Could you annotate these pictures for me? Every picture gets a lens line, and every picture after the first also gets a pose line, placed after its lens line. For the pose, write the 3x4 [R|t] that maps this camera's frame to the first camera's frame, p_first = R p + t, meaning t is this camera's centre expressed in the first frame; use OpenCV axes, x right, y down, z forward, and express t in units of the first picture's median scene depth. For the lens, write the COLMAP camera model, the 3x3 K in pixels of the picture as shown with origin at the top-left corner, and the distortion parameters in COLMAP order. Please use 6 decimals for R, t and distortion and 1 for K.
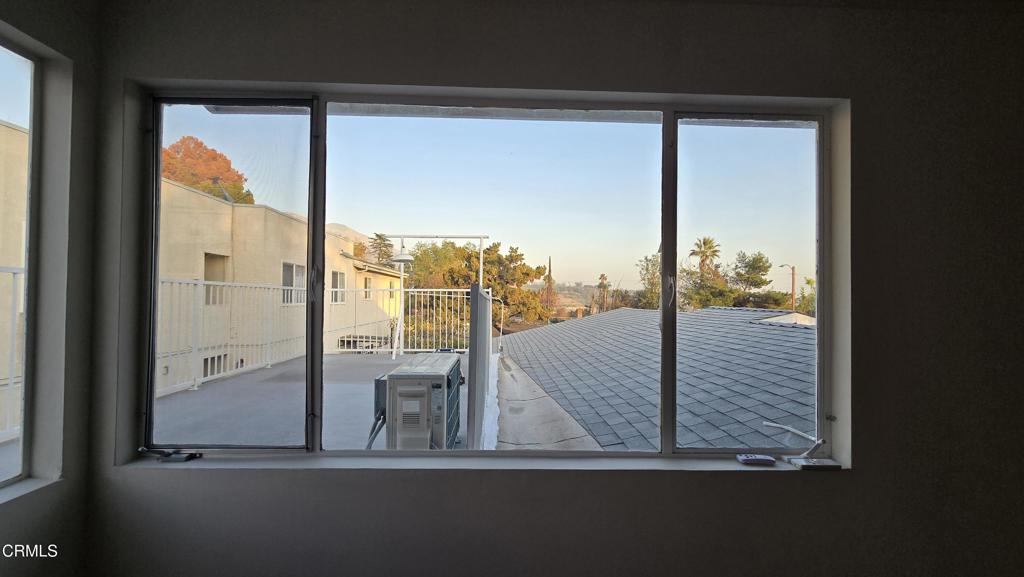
lens RADIAL K [[418.5, 0, 507.8], [0, 418.5, 292.7], [0, 0, 1]] dist [-0.000397, -0.000056]
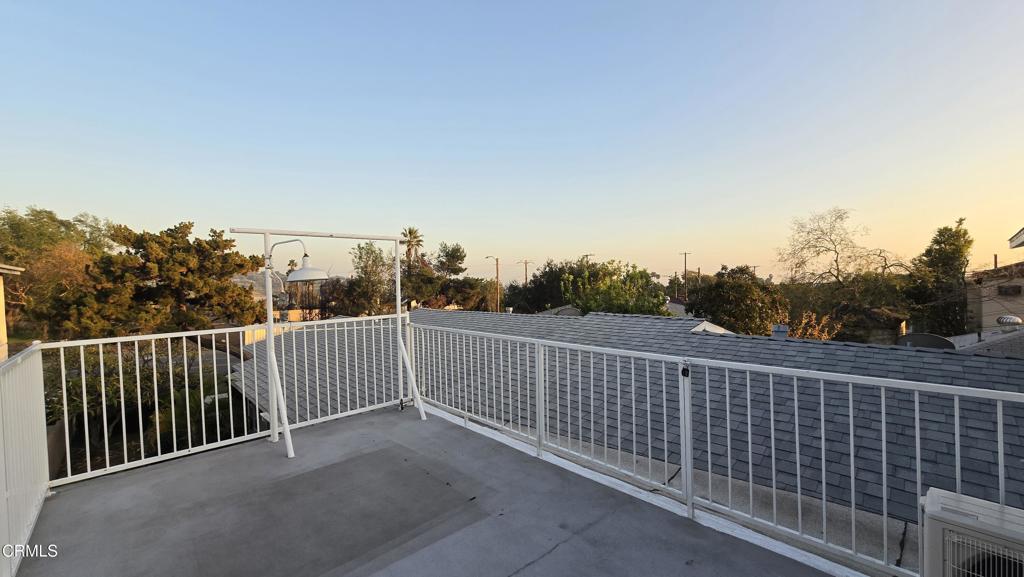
lens RADIAL K [[418.5, 0, 507.0], [0, 418.5, 289.9], [0, 0, 1]] dist [-0.000397, -0.000056]
pose [[0.756399, -0.040123, 0.652879, -0.050781], [0.021664, 0.999106, 0.036300, -0.008926], [-0.653752, -0.013313, 0.756592, 0.045723]]
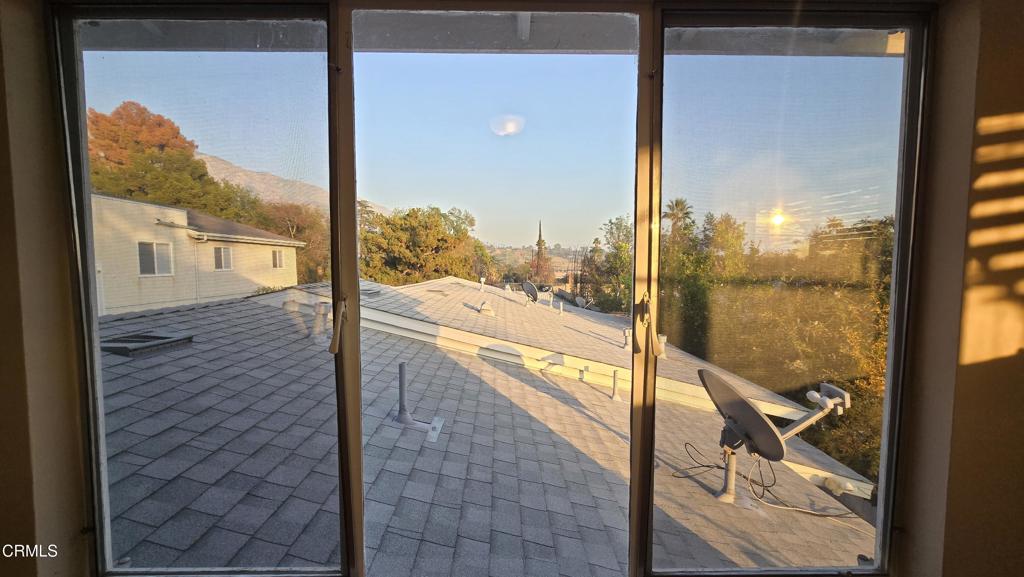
lens RADIAL K [[418.5, 0, 506.4], [0, 418.5, 294.2], [0, 0, 1]] dist [-0.000397, -0.000056]
pose [[0.999778, -0.012309, -0.017086, 0.109995], [0.013732, 0.996211, 0.085880, -0.000615], [0.015965, -0.086095, 0.996159, 0.009271]]
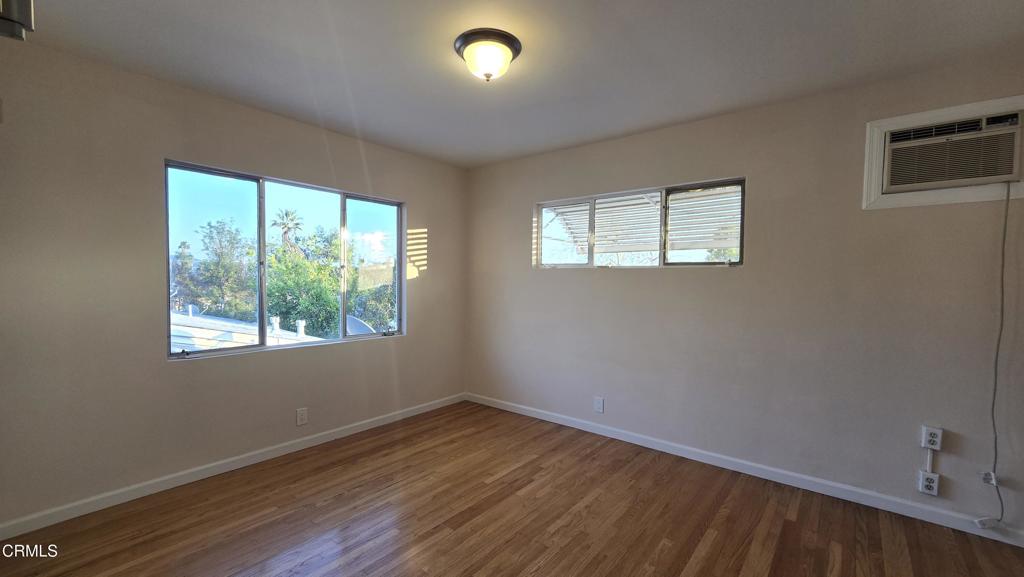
lens RADIAL K [[418.5, 0, 506.5], [0, 418.5, 290.8], [0, 0, 1]] dist [-0.000397, -0.000056]
pose [[0.656231, -0.029077, 0.754000, 0.084857], [-0.014488, 0.998588, 0.051119, 0.001231], [-0.754421, -0.044469, 0.654882, -0.032444]]
